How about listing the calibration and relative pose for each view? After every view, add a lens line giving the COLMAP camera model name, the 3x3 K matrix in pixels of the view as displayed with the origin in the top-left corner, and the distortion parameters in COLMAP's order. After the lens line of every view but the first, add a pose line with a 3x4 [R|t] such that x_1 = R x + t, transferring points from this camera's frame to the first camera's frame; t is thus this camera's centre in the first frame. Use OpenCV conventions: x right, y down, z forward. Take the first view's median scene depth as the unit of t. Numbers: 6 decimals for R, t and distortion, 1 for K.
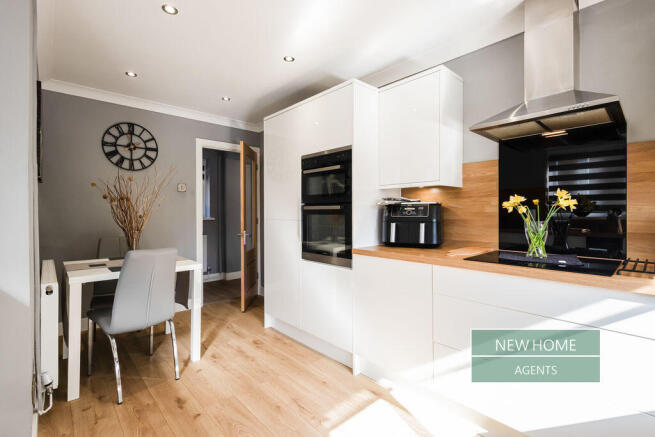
lens RADIAL K [[302.0, 0, 313.0], [0, 302.0, 215.9], [0, 0, 1]] dist [0.000877, 0.000105]
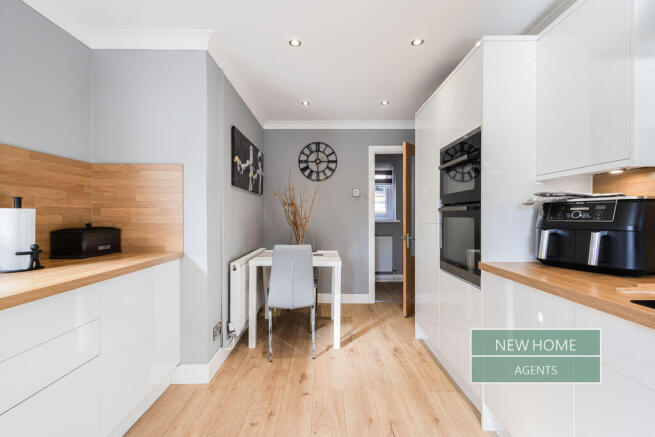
lens RADIAL K [[295.6, 0, 327.5], [0, 295.6, 218.5], [0, 0, 1]] dist [0.000078, -0.000018]
pose [[0.743199, 0.007706, -0.669026, 0.314791], [-0.007412, 0.999967, 0.003284, -0.001137], [0.669029, 0.002518, 0.743232, 0.173950]]
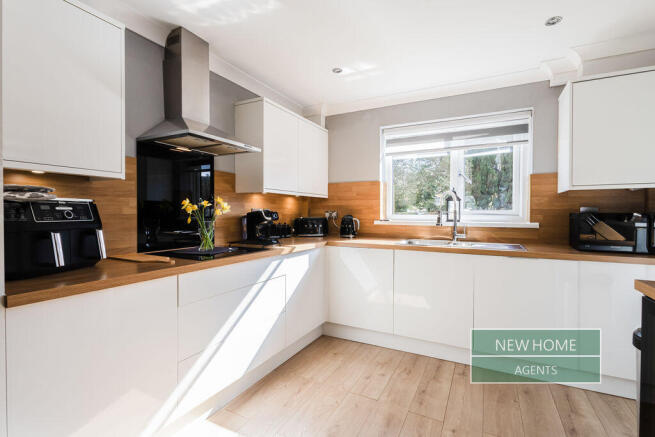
lens RADIAL K [[306.3, 0, 329.8], [0, 306.3, 214.9], [0, 0, 1]] dist [0.000898, 0.000222]
pose [[-0.349696, -0.004933, 0.936850, -0.427654], [0.008697, 0.999926, 0.008511, -0.010178], [-0.936823, 0.011124, -0.349627, 0.651620]]
